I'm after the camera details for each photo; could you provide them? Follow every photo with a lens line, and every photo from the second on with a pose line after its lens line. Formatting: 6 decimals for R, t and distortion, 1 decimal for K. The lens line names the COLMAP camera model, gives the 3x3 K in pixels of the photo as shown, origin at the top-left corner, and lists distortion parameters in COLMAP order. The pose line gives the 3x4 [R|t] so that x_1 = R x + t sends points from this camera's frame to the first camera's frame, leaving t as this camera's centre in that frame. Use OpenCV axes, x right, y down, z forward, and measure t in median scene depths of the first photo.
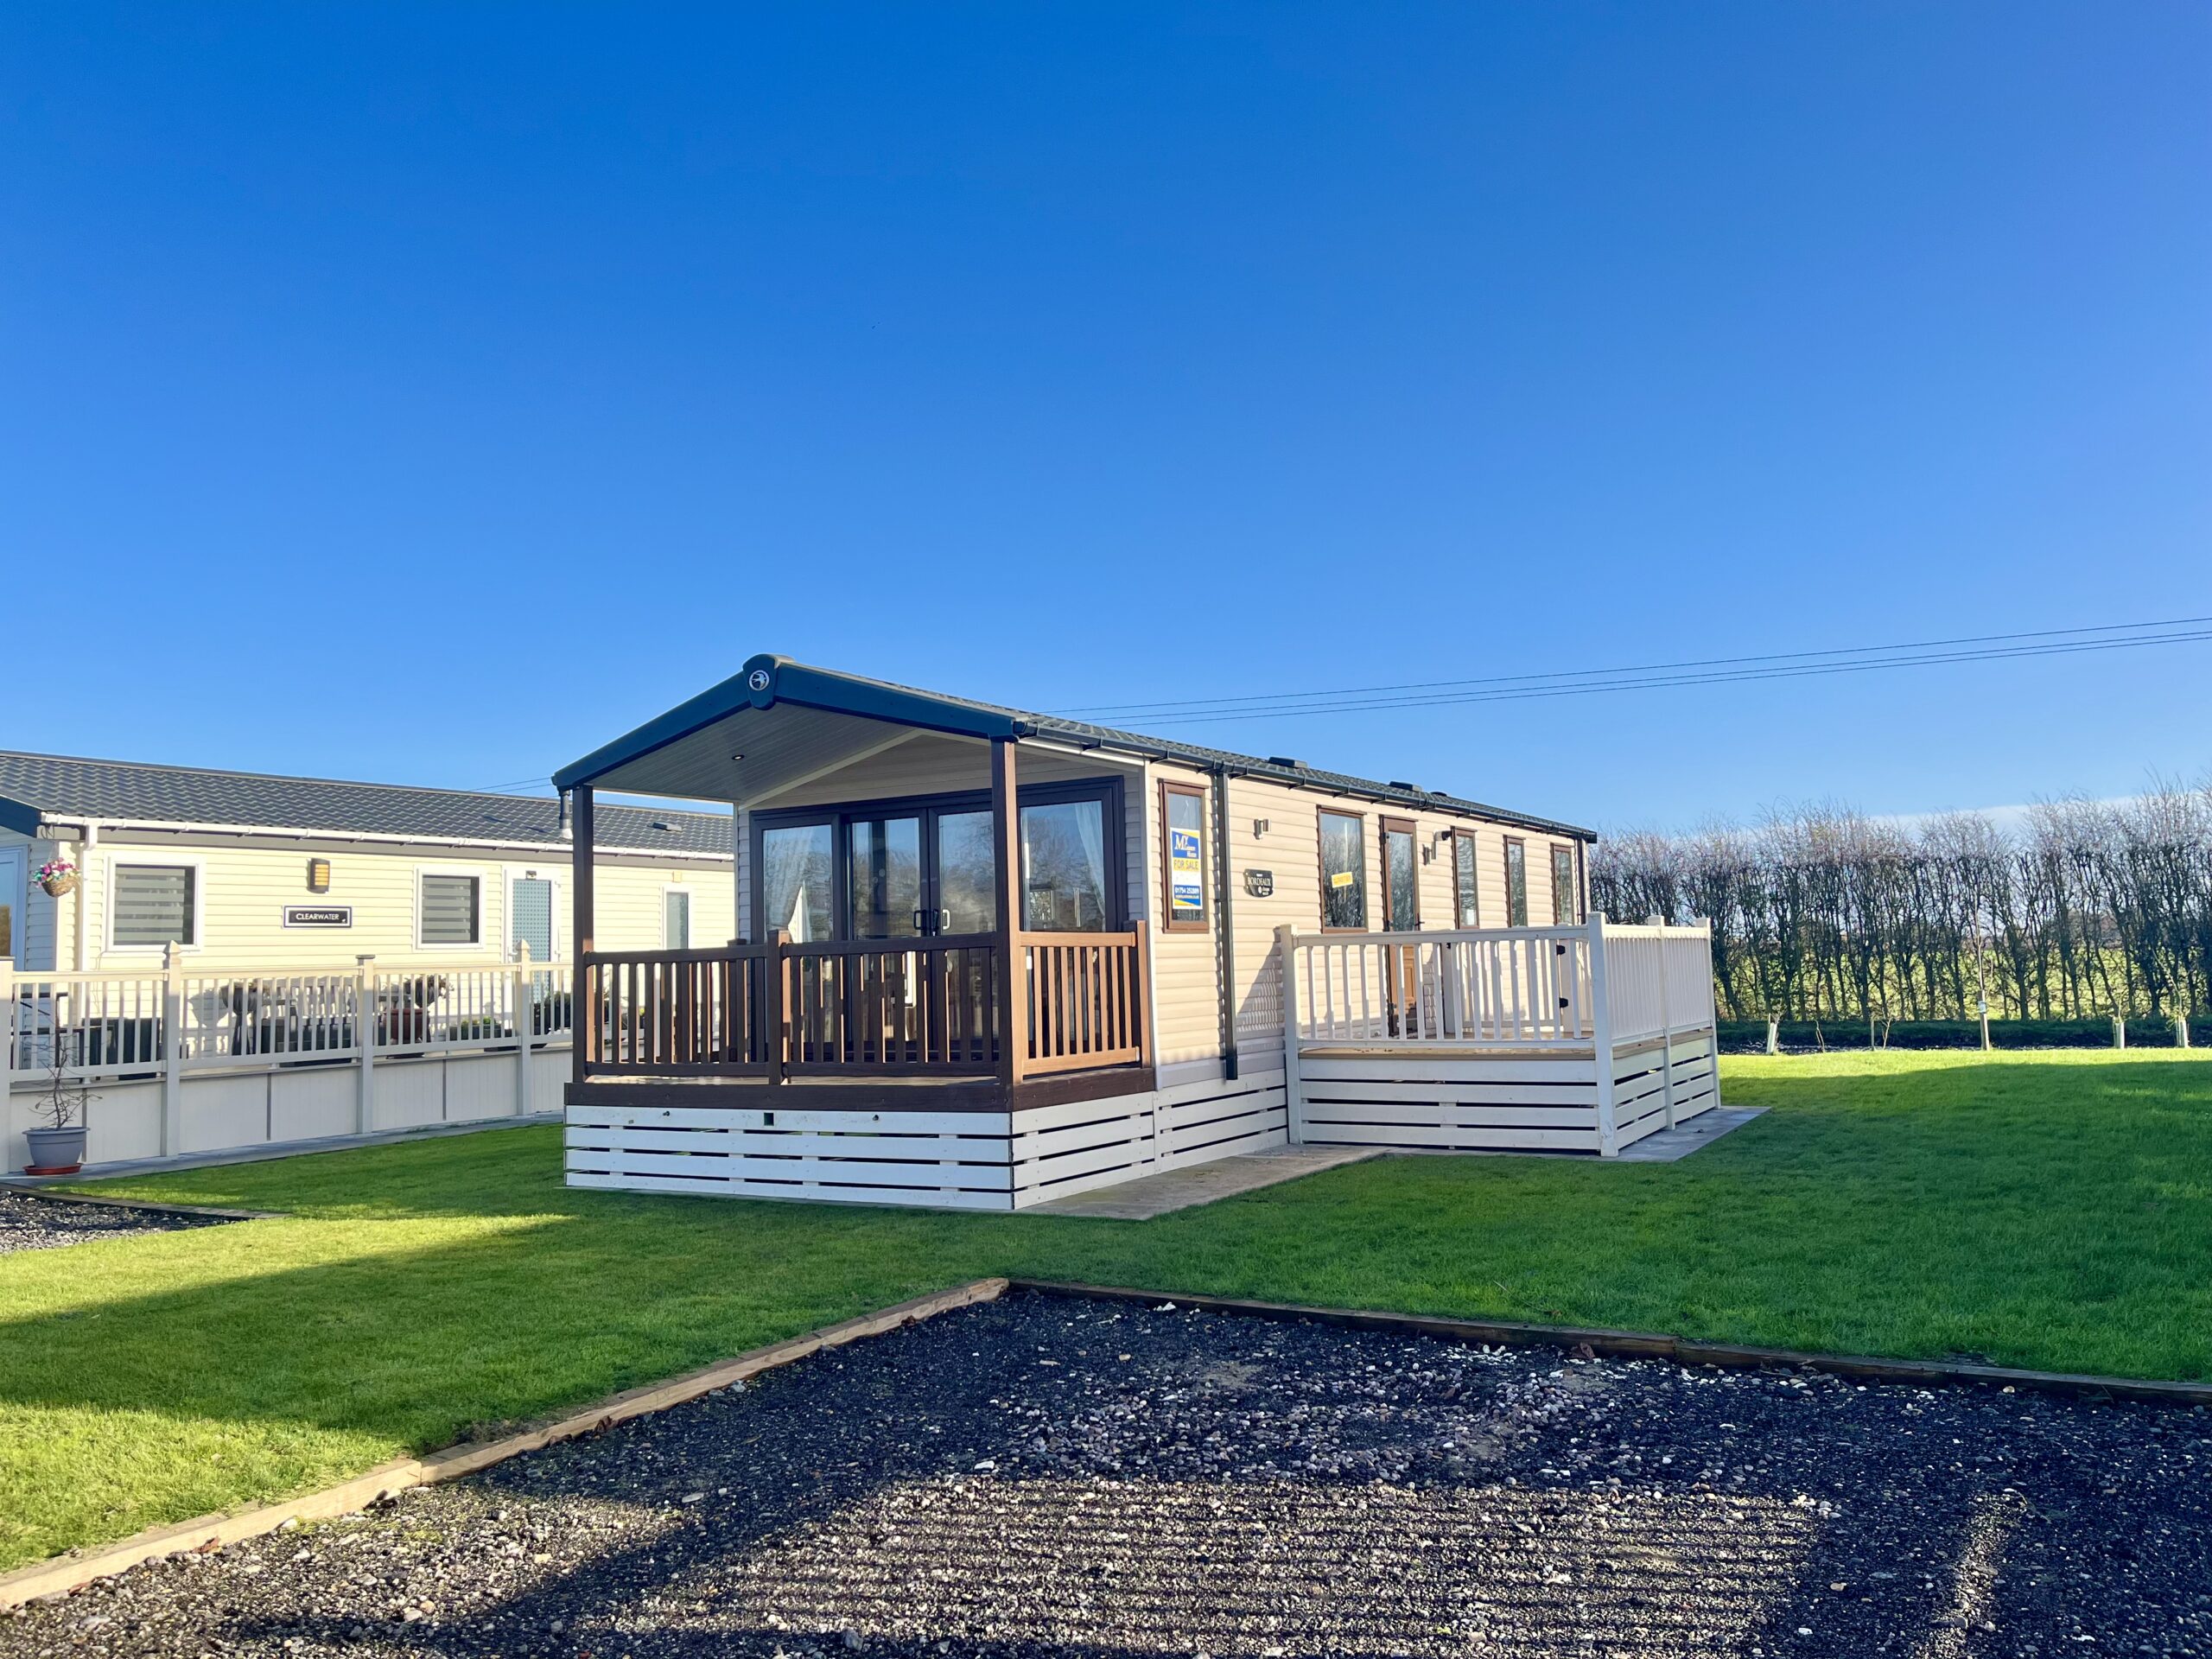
lens RADIAL K [[1663.8, 0, 1144.6], [0, 1663.8, 842.4], [0, 0, 1]] dist [0.029830, -0.032127]
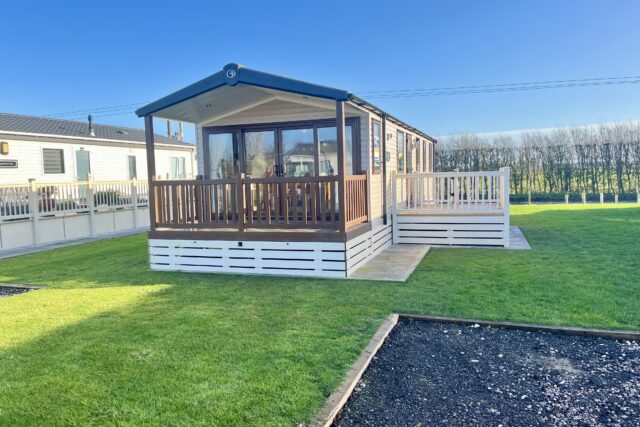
lens RADIAL K [[478.7, 0, 325.1], [0, 478.7, 216.1], [0, 0, 1]] dist [0.037858, -0.030937]
pose [[0.981775, -0.013094, 0.189598, -0.238672], [-0.015977, 0.988406, 0.150992, 0.003754], [-0.189376, -0.151269, 0.970183, 0.241525]]
